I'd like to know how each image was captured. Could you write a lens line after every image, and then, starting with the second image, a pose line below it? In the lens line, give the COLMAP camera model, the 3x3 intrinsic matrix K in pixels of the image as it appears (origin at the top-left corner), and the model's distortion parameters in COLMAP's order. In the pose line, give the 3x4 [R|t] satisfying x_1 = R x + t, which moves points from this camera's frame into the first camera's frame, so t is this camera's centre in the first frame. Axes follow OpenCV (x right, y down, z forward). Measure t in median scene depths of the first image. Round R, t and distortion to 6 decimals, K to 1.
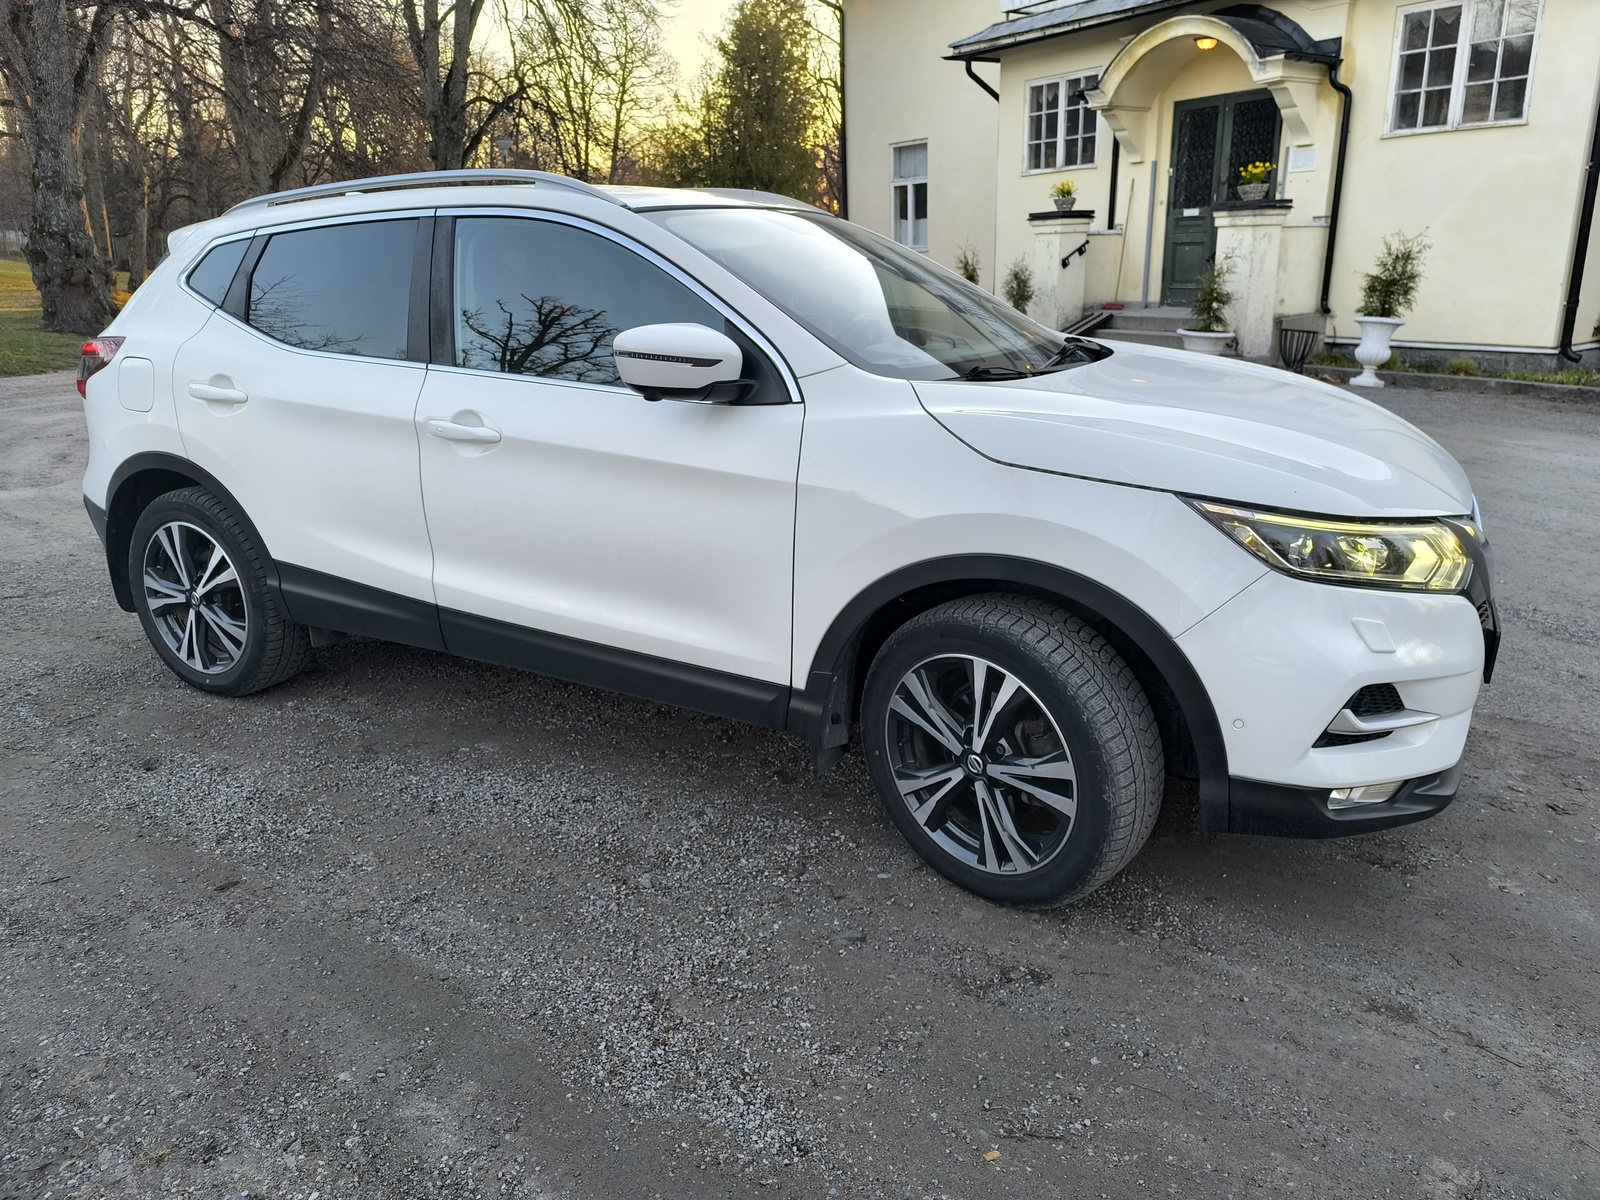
lens RADIAL K [[1106.6, 0, 800.6], [0, 1106.6, 601.6], [0, 0, 1]] dist [0.023181, -0.019690]
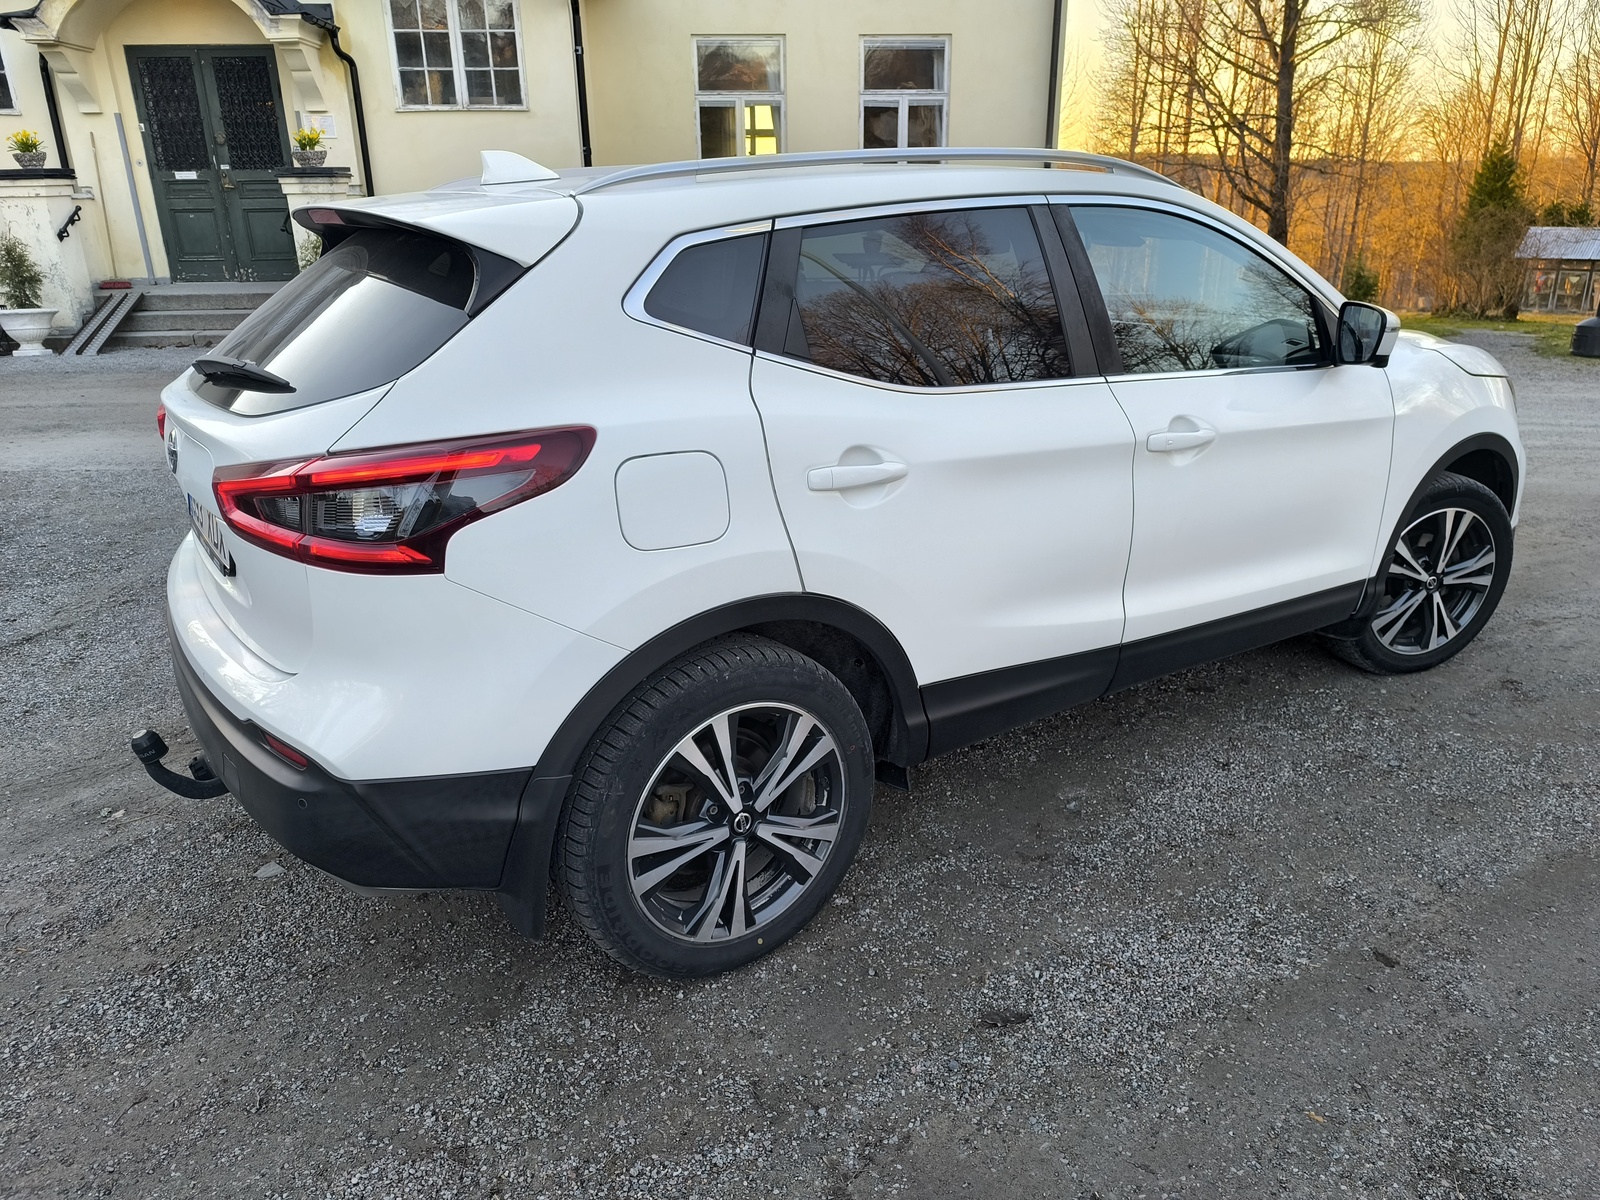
lens RADIAL K [[1106.6, 0, 799.5], [0, 1106.6, 597.9], [0, 0, 1]] dist [0.023181, -0.019690]
pose [[0.466043, -0.292258, 0.835098, -0.316231], [0.268843, 0.946016, 0.181043, -0.070228], [-0.842928, 0.140136, 0.519456, 0.200559]]
